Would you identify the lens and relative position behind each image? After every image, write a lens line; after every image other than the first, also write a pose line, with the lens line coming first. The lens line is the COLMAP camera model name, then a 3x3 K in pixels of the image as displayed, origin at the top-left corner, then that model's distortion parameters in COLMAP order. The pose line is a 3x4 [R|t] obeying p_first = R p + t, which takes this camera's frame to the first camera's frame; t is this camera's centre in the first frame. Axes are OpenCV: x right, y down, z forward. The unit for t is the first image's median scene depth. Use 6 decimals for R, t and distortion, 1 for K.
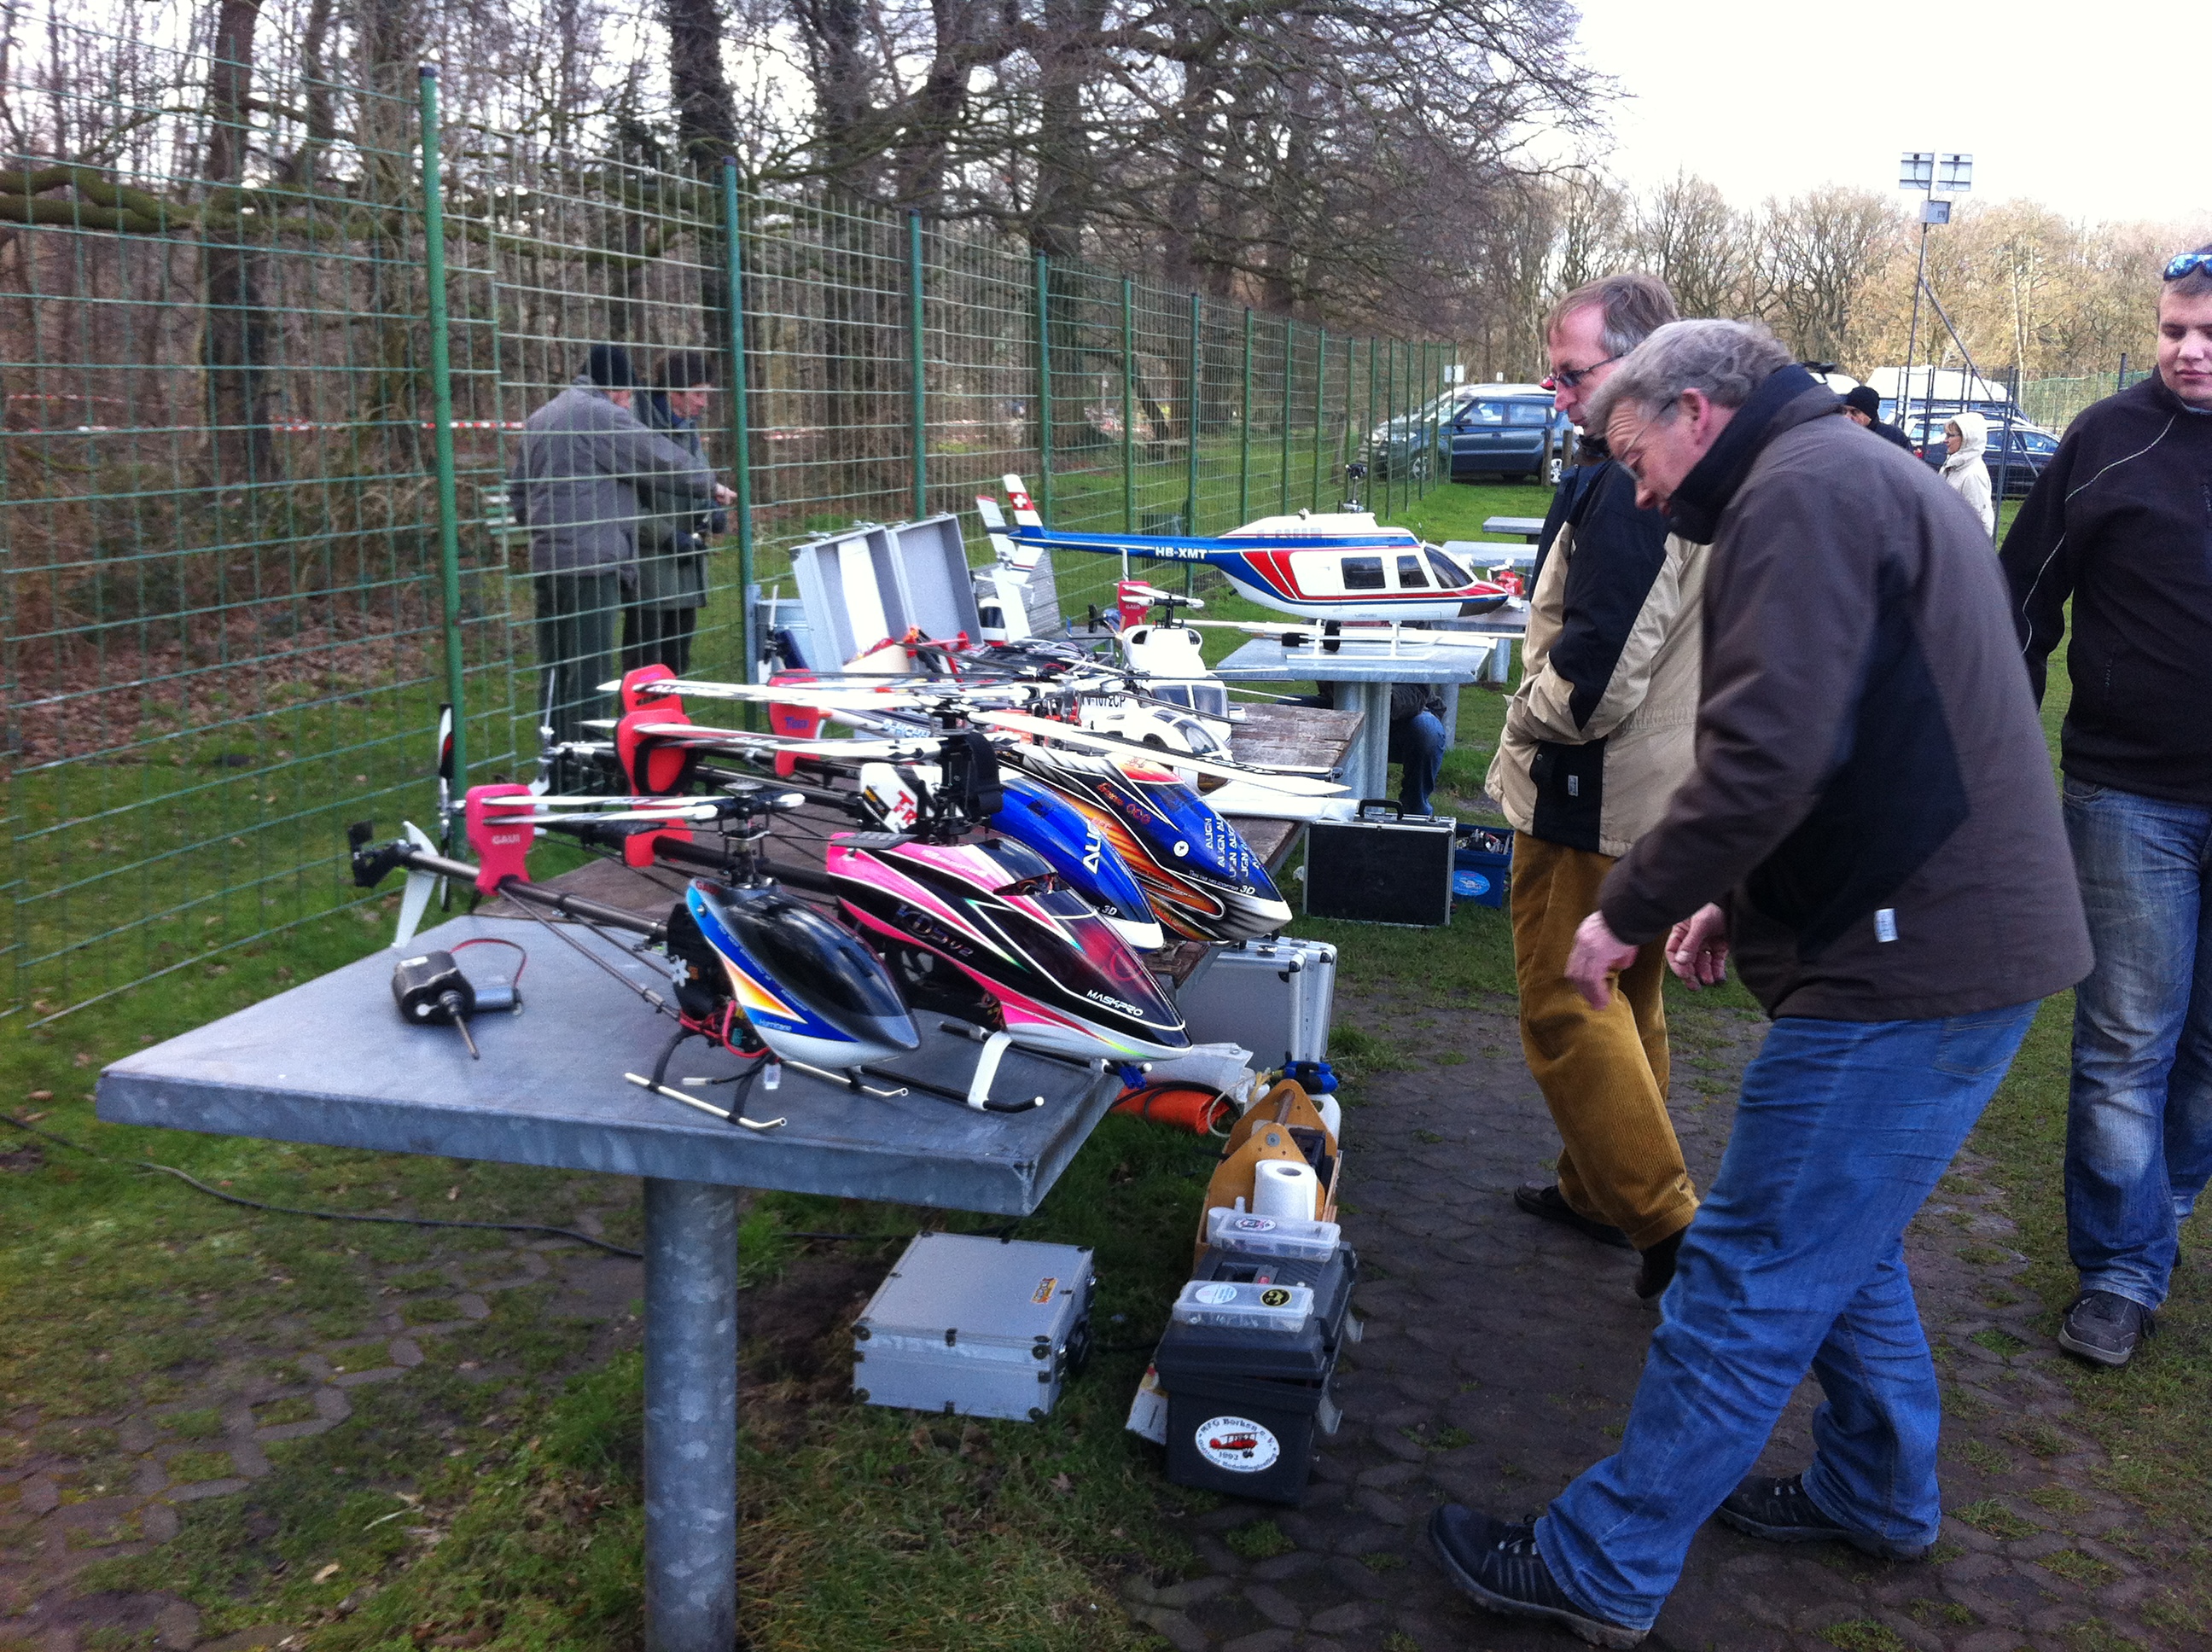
lens RADIAL K [[2244.7, 0, 1106.0], [0, 2244.7, 826.0], [0, 0, 1]] dist [0.006580, -0.310567]
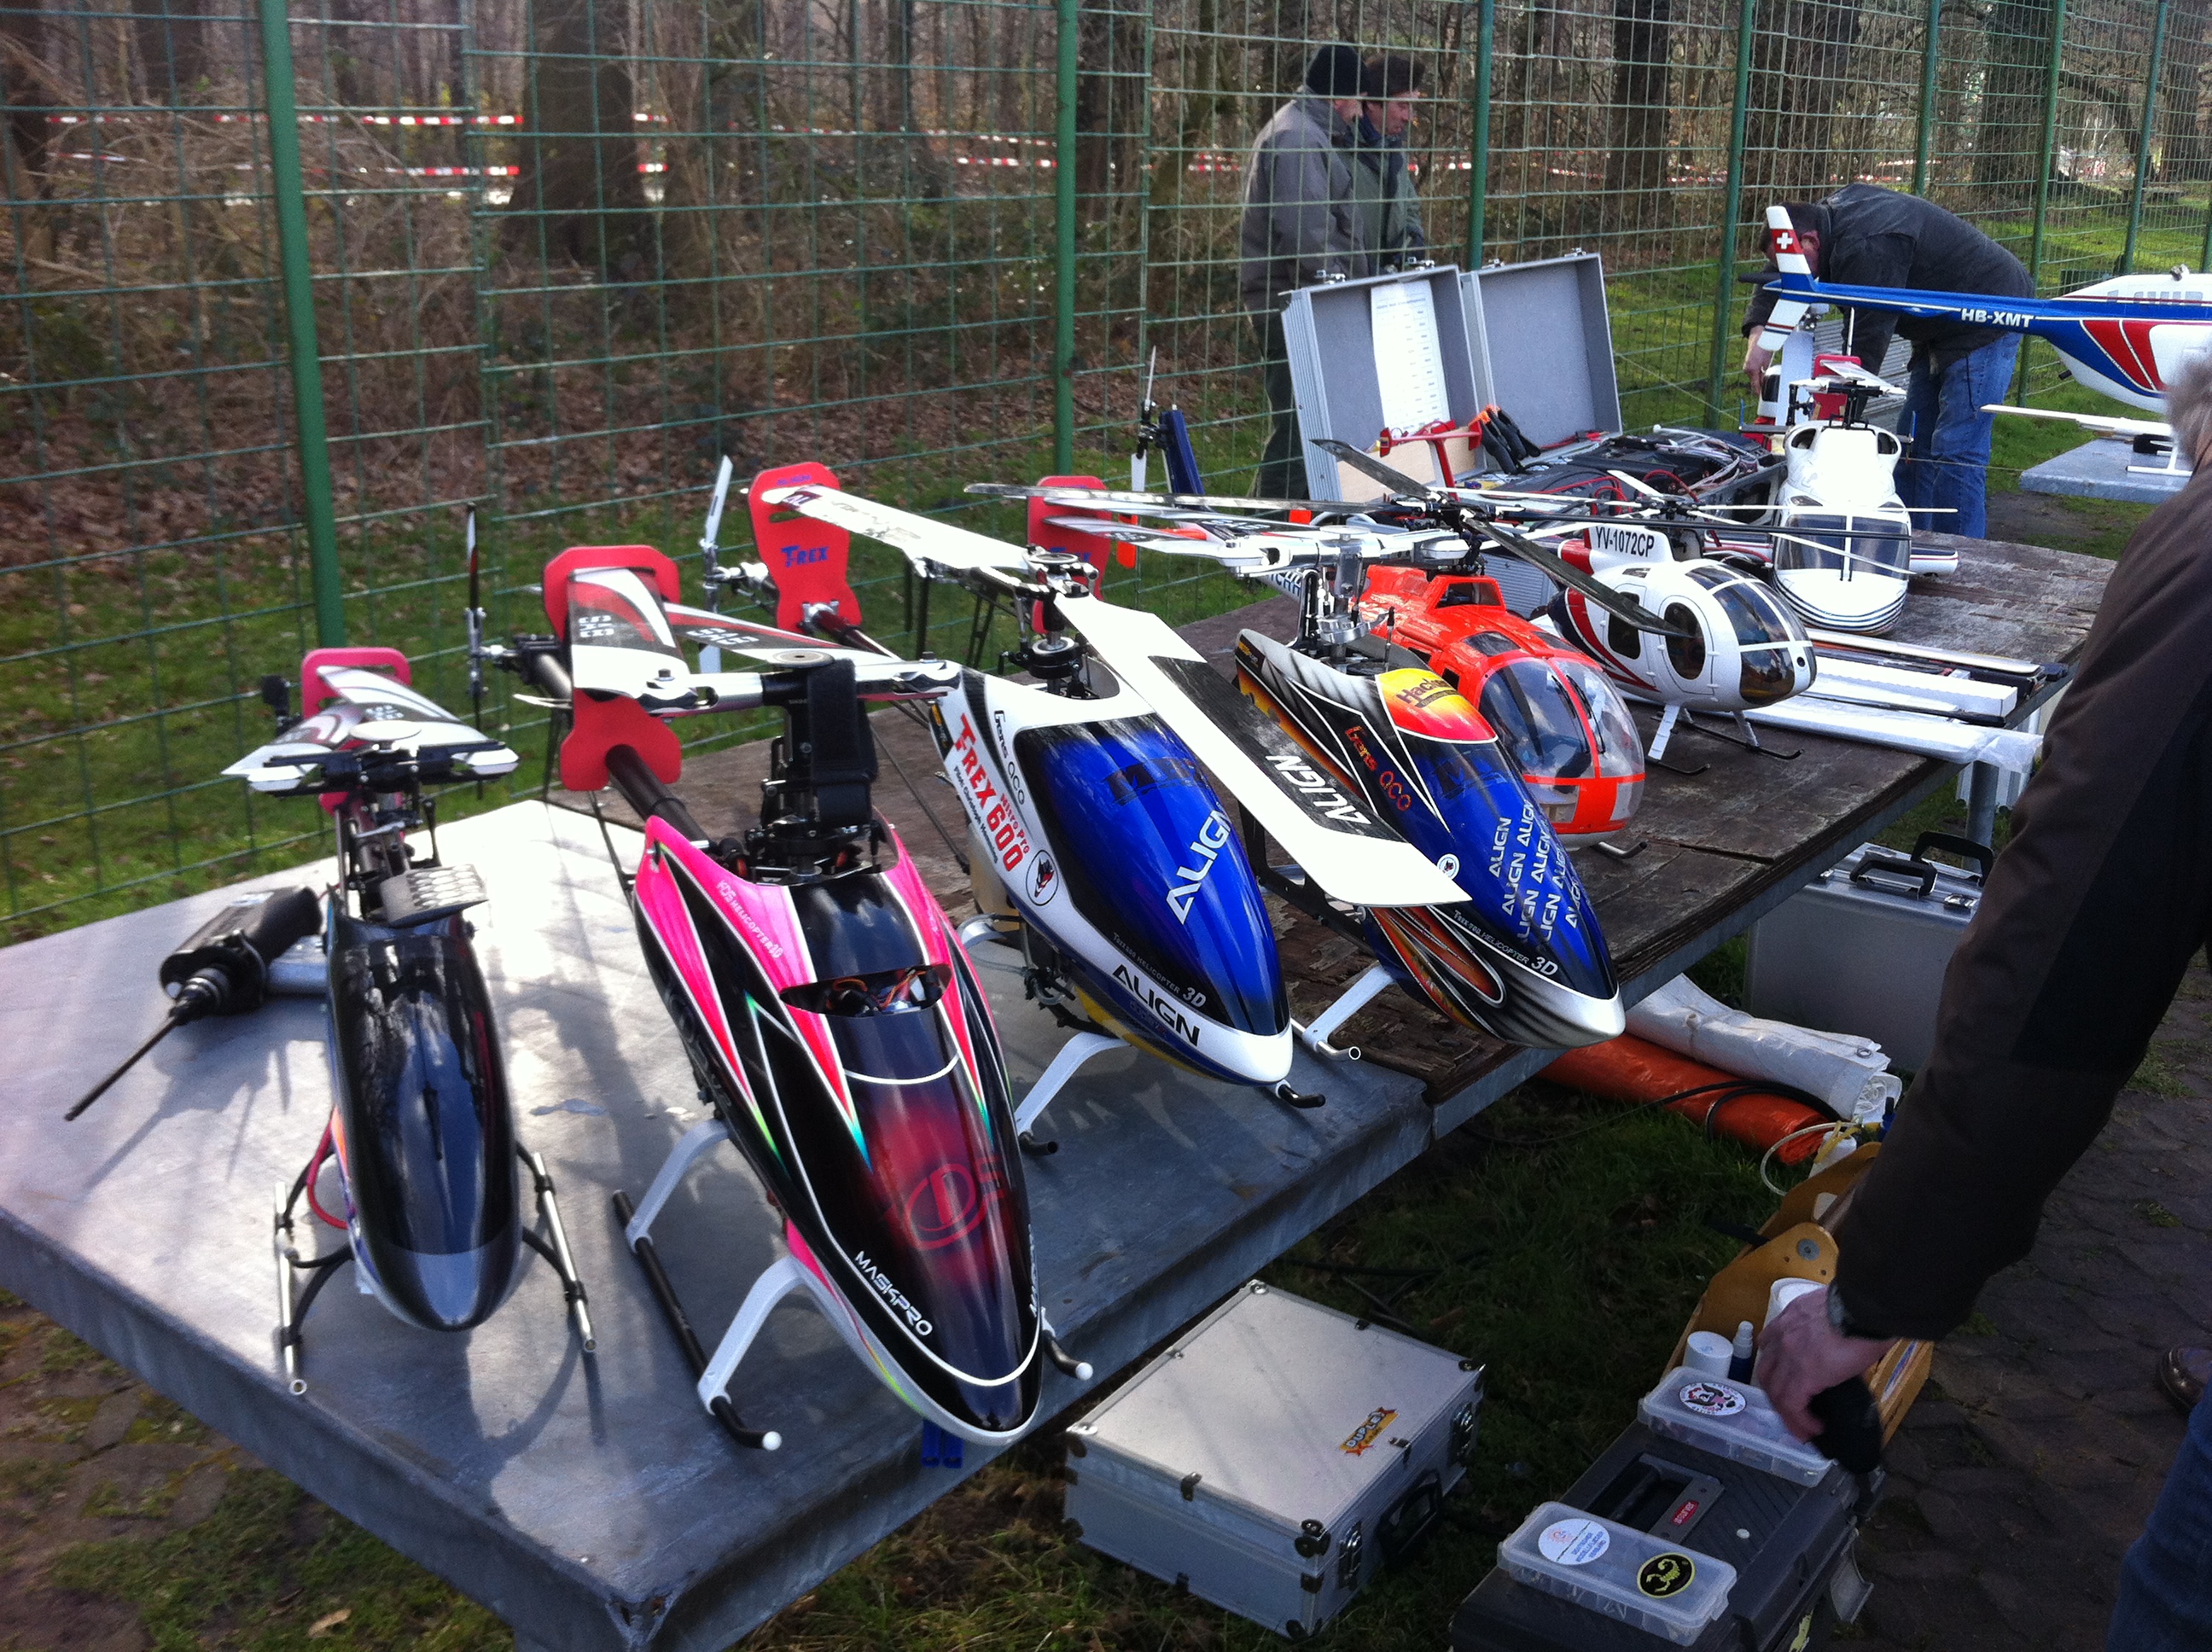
lens RADIAL K [[2105.0, 0, 1106.0], [0, 2105.0, 826.0], [0, 0, 1]] dist [0.094992, -0.364092]
pose [[0.901514, 0.129501, -0.412919, 0.129454], [-0.077982, 0.987169, 0.139343, -0.049680], [0.425665, -0.093419, 0.900045, 0.383957]]
